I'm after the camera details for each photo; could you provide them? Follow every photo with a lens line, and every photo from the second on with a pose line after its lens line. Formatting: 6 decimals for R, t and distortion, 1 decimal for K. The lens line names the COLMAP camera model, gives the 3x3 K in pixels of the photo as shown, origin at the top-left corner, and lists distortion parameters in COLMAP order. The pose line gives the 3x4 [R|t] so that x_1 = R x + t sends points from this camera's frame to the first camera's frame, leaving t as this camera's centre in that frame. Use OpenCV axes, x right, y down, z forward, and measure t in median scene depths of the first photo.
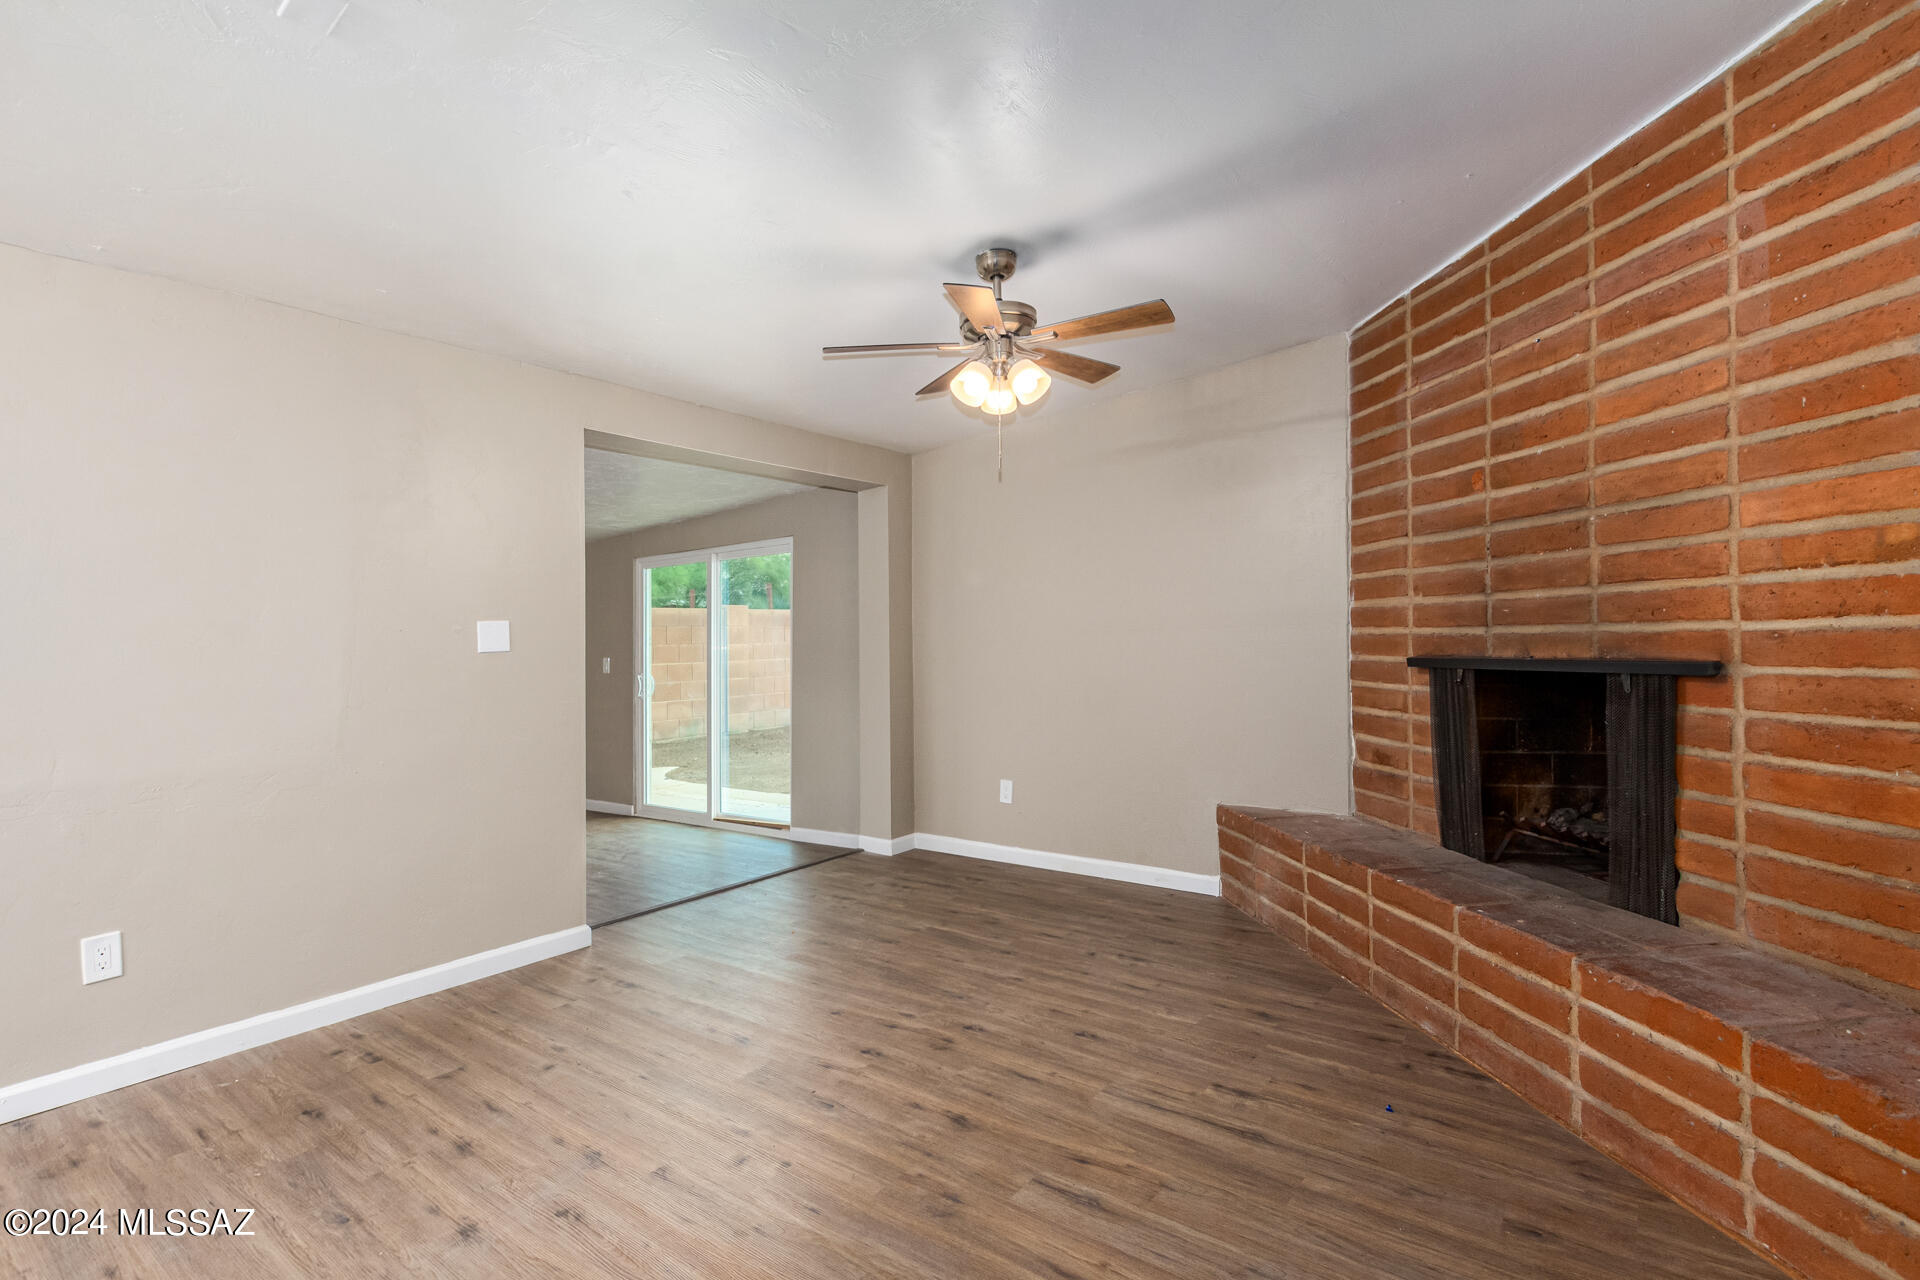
lens RADIAL K [[924.3, 0, 1016.6], [0, 924.3, 647.8], [0, 0, 1]] dist [0.002609, -0.000415]
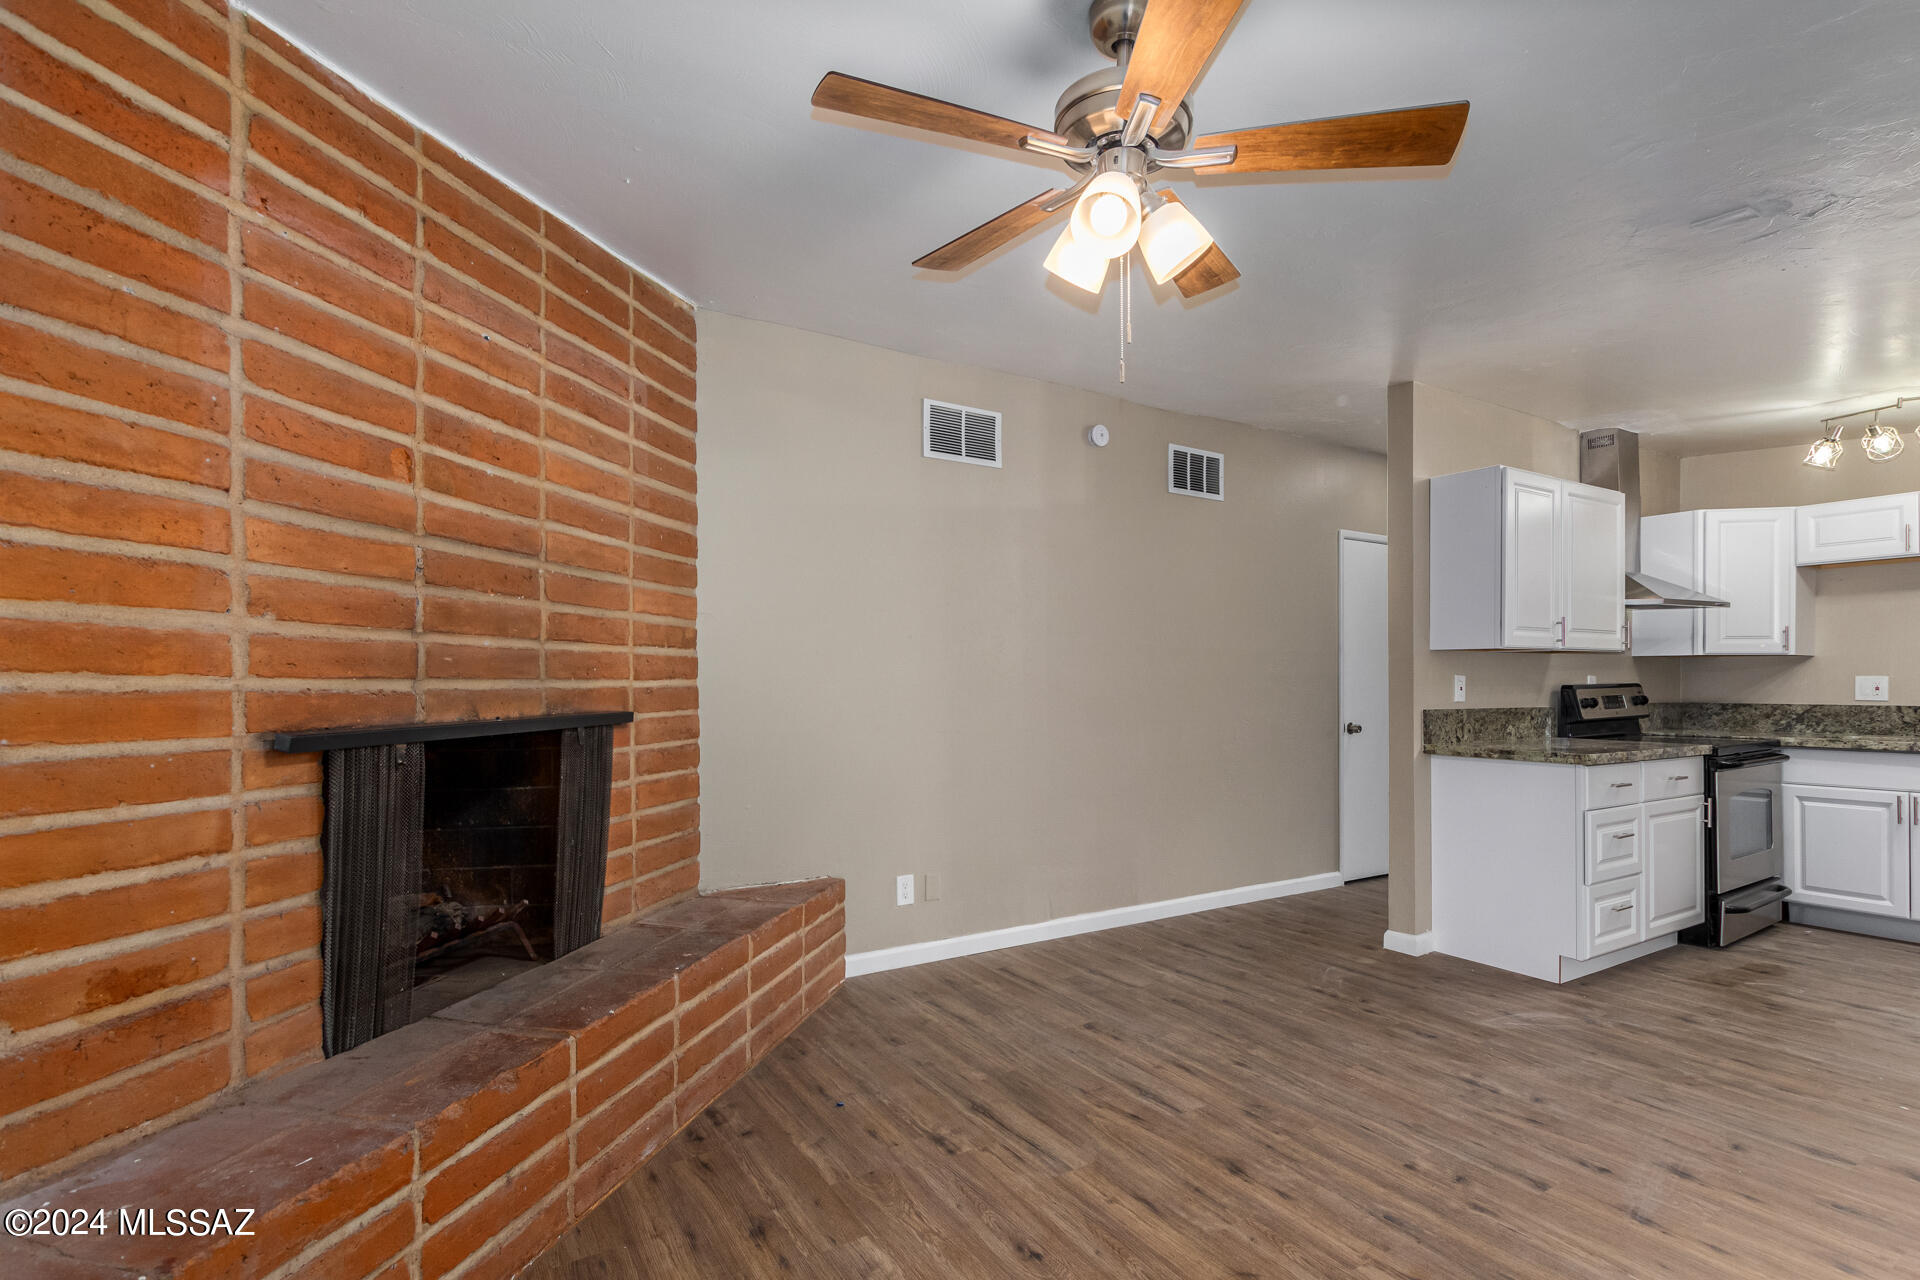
lens RADIAL K [[967.1, 0, 954.9], [0, 967.1, 678.7], [0, 0, 1]] dist [0.002887, -0.000076]
pose [[-0.912695, 0.007721, 0.408569, -0.195579], [0.009141, 0.999957, 0.001524, -0.025703], [-0.408539, 0.005126, -0.912726, 1.821417]]
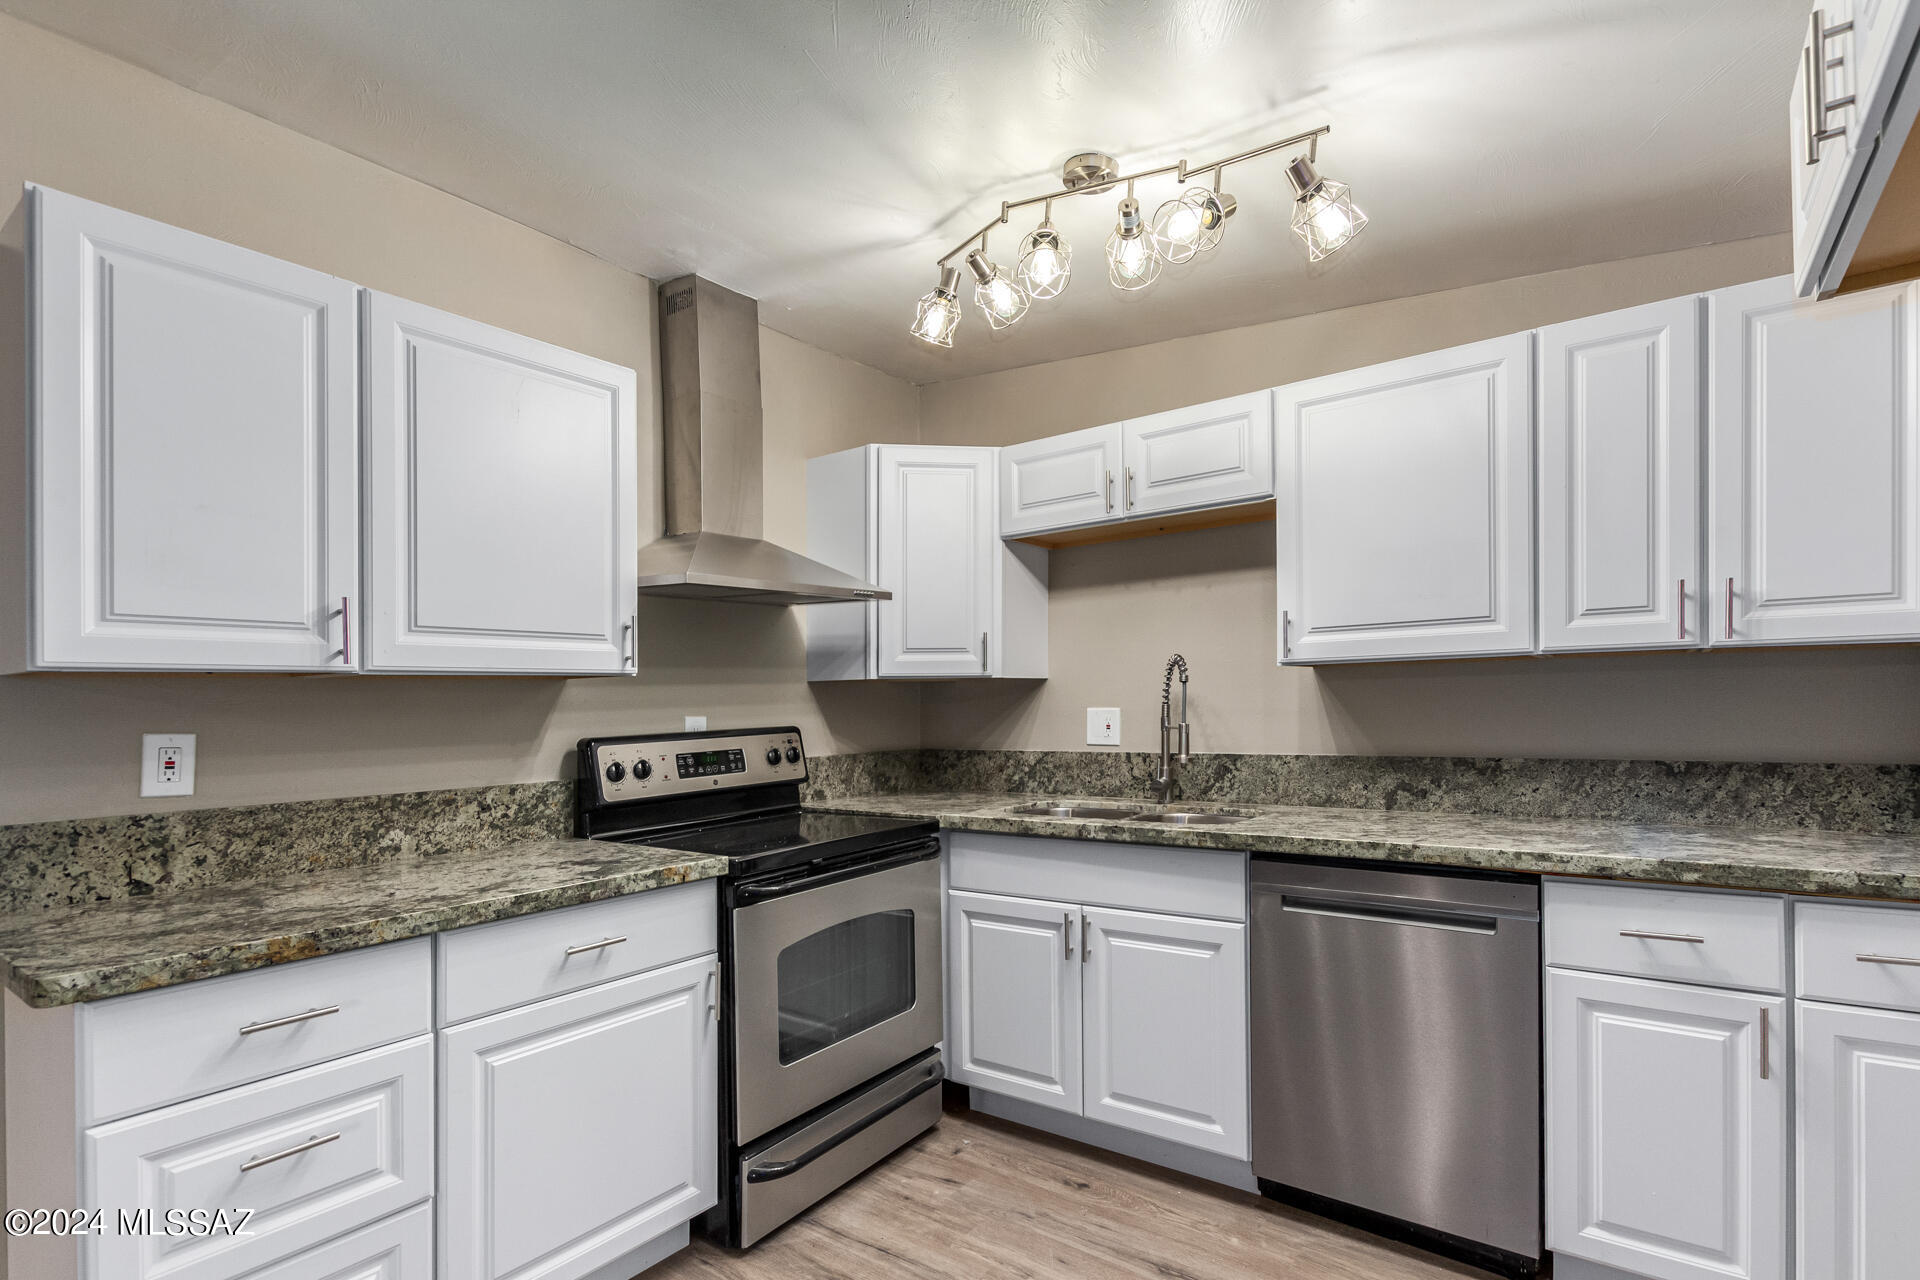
lens RADIAL K [[925.9, 0, 1042.4], [0, 925.9, 700.0], [0, 0, 1]] dist [0.001579, 0.000143]
pose [[-0.999631, 0.026066, 0.007586, -0.971389], [0.026136, 0.999615, 0.009279, -0.036470], [-0.007342, 0.009474, -0.999928, 0.614017]]
